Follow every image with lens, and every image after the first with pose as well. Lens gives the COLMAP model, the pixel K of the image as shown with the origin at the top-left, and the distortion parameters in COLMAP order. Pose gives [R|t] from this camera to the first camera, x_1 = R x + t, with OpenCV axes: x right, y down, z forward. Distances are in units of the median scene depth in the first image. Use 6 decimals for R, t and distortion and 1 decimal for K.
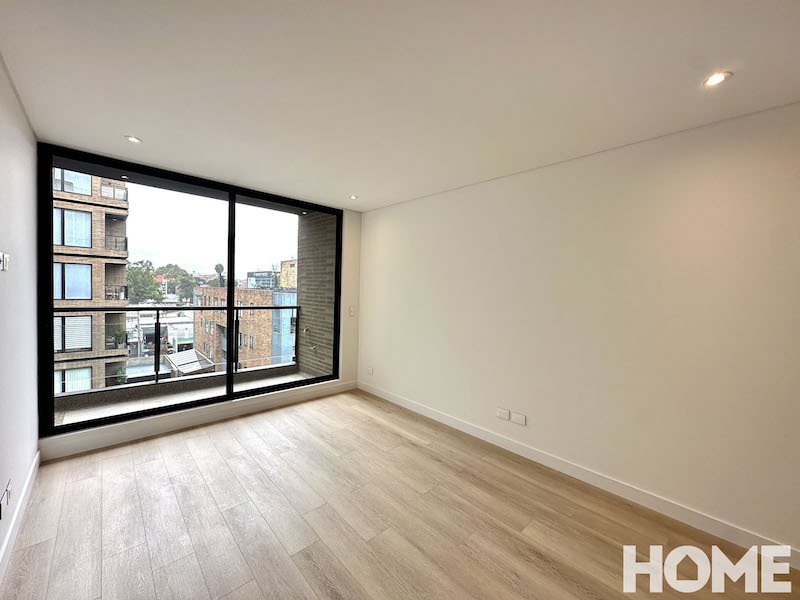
lens RADIAL K [[318.6, 0, 400.0], [0, 318.6, 300.0], [0, 0, 1]] dist [-0.003004, -0.000166]
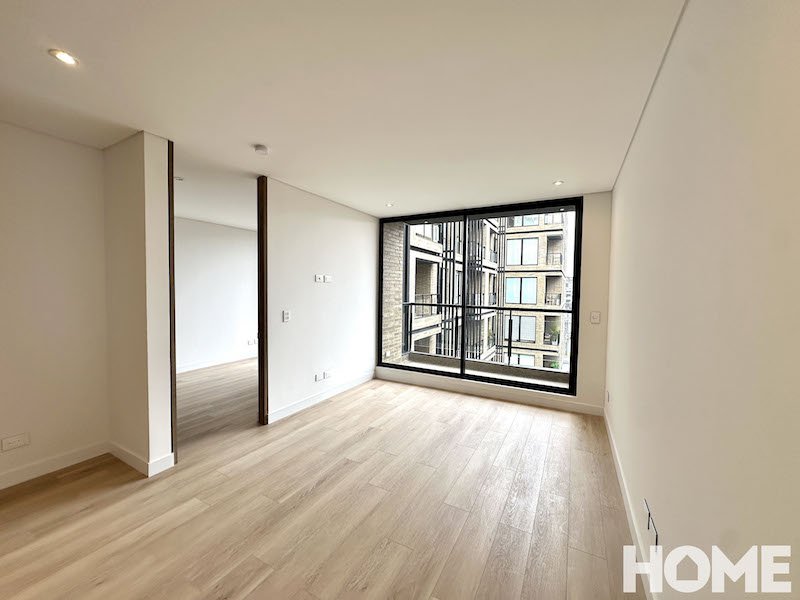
lens RADIAL K [[318.6, 0, 400.0], [0, 318.6, 300.0], [0, 0, 1]] dist [-0.003004, -0.000166]
pose [[0.308601, 0.012412, -0.951111, 0.440823], [-0.038292, 0.999266, 0.000616, 0.008531], [0.950421, 0.036230, 0.308850, 0.272144]]
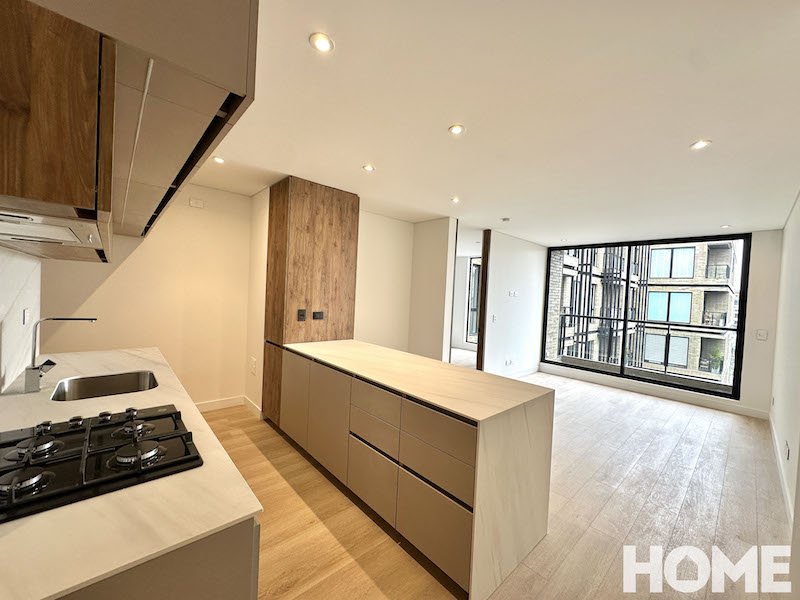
lens RADIAL K [[318.6, 0, 400.0], [0, 318.6, 300.0], [0, 0, 1]] dist [-0.003004, -0.000166]
pose [[-0.017909, -0.005020, -0.999827, 0.783085], [-0.083538, 0.996498, -0.003507, 0.023429], [0.996344, 0.083461, -0.018265, -0.064498]]
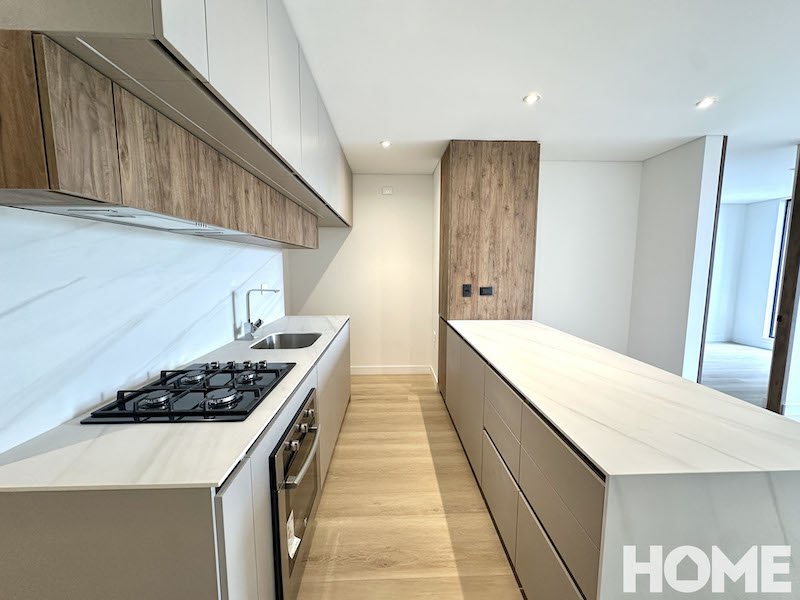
lens RADIAL K [[318.6, 0, 400.0], [0, 318.6, 300.0], [0, 0, 1]] dist [-0.003004, -0.000166]
pose [[-0.656429, 0.054655, -0.752406, 0.674068], [-0.045620, 0.992671, 0.111909, 0.024737], [0.753007, 0.107784, -0.649124, 0.030140]]
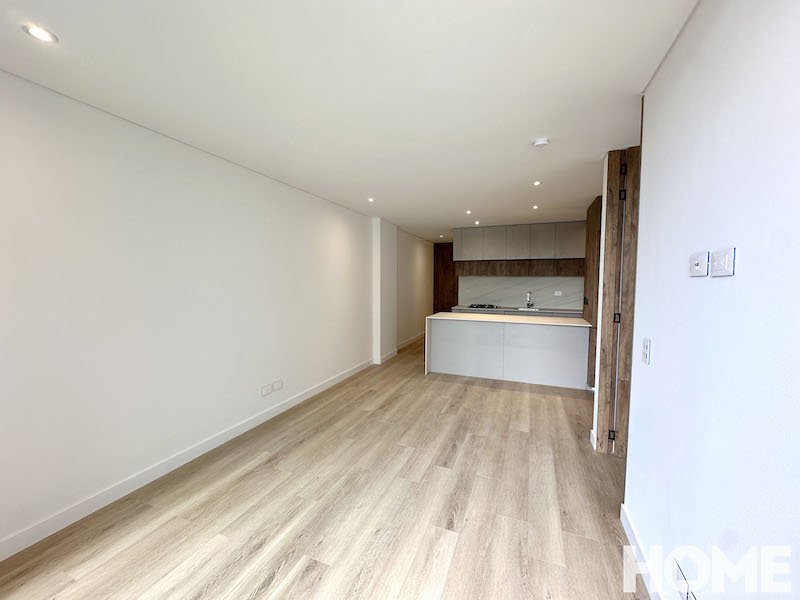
lens RADIAL K [[318.6, 0, 400.0], [0, 318.6, 300.0], [0, 0, 1]] dist [-0.003004, -0.000166]
pose [[-0.413412, -0.085211, 0.906548, -0.541450], [0.016610, 0.994740, 0.101075, -0.040035], [-0.910393, 0.056843, -0.409822, 0.640428]]
